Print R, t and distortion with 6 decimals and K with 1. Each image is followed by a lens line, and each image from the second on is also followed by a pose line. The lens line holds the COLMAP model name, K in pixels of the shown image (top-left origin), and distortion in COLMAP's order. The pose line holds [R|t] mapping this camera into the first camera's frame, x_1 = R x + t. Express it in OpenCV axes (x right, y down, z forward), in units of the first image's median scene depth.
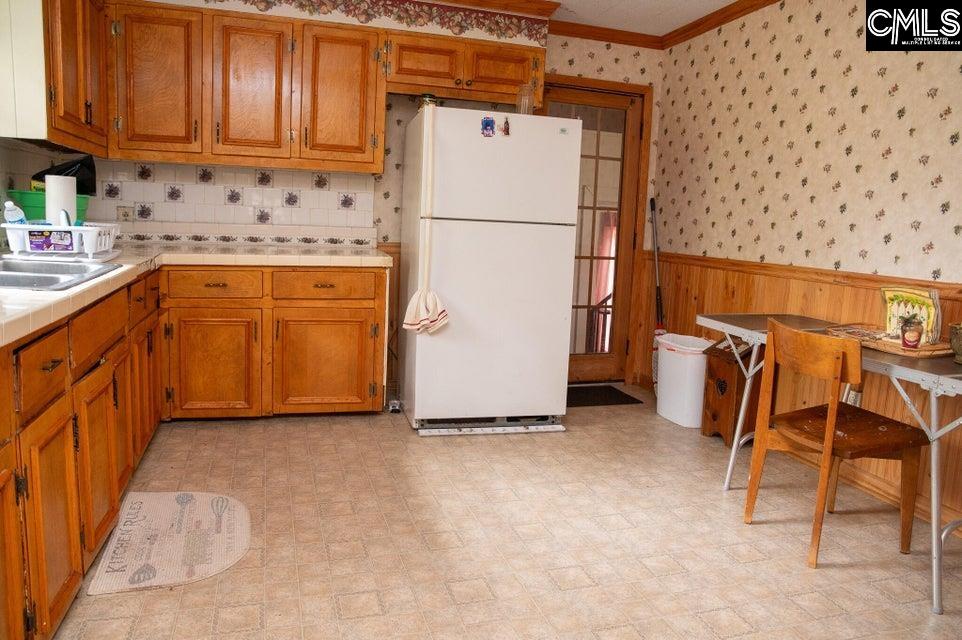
lens RADIAL K [[679.1, 0, 481.0], [0, 679.1, 320.0], [0, 0, 1]] dist [-0.120364, 0.093303]
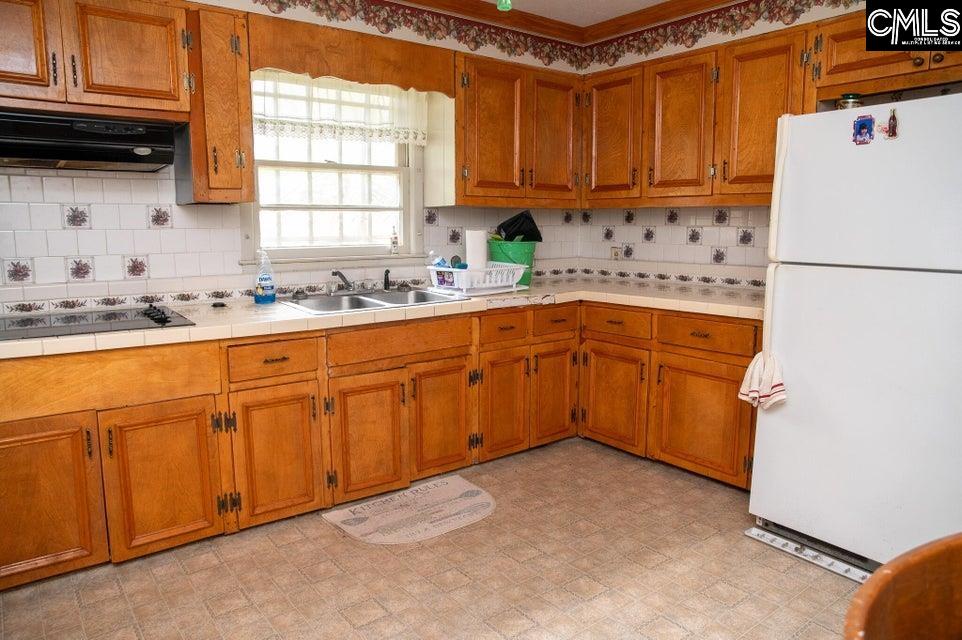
lens RADIAL K [[654.6, 0, 481.0], [0, 654.6, 320.0], [0, 0, 1]] dist [-0.102629, 0.063213]
pose [[0.350851, 0.087148, -0.932367, 0.488775], [-0.118647, 0.991773, 0.048054, -0.079986], [0.928884, 0.093763, 0.358305, 0.425576]]
